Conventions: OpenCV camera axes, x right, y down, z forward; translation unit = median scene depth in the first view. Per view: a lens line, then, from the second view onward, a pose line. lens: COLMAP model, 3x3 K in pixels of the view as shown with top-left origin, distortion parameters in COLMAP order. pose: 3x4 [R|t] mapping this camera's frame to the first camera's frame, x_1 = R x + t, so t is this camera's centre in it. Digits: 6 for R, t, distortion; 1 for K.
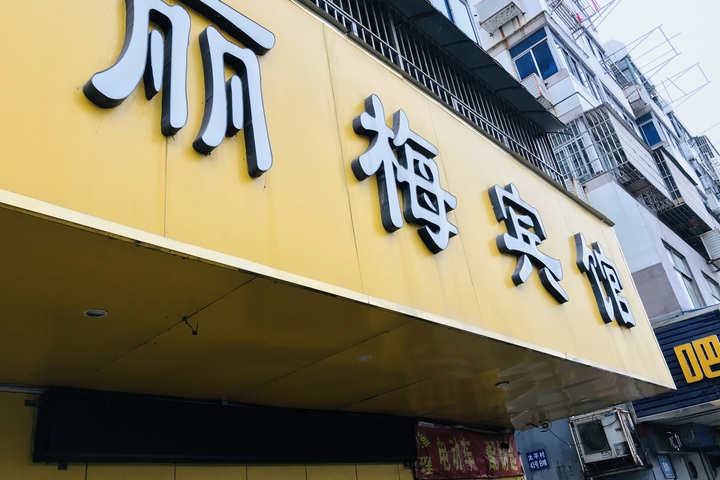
lens RADIAL K [[578.2, 0, 360.0], [0, 578.2, 240.0], [0, 0, 1]] dist [-0.000764, 0.004326]
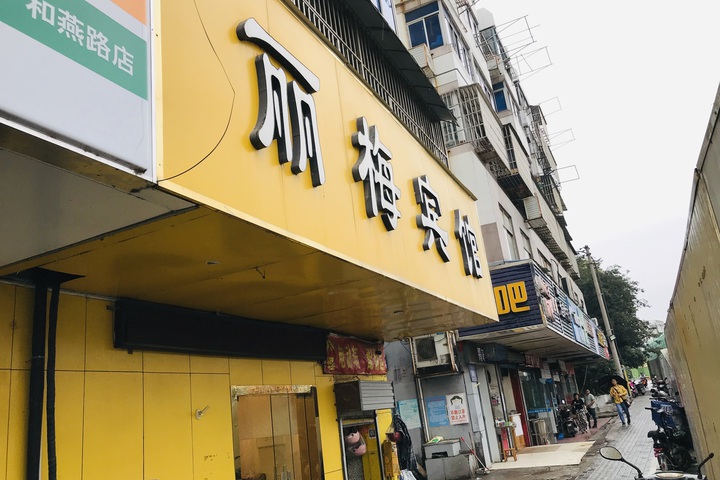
lens RADIAL K [[572.4, 0, 360.0], [0, 572.4, 240.0], [0, 0, 1]] dist [0.002491, -0.002316]
pose [[0.954497, 0.105216, 0.279044, -0.148409], [-0.146860, 0.980209, 0.132751, -0.058504], [-0.259554, -0.167691, 0.951058, -0.172604]]
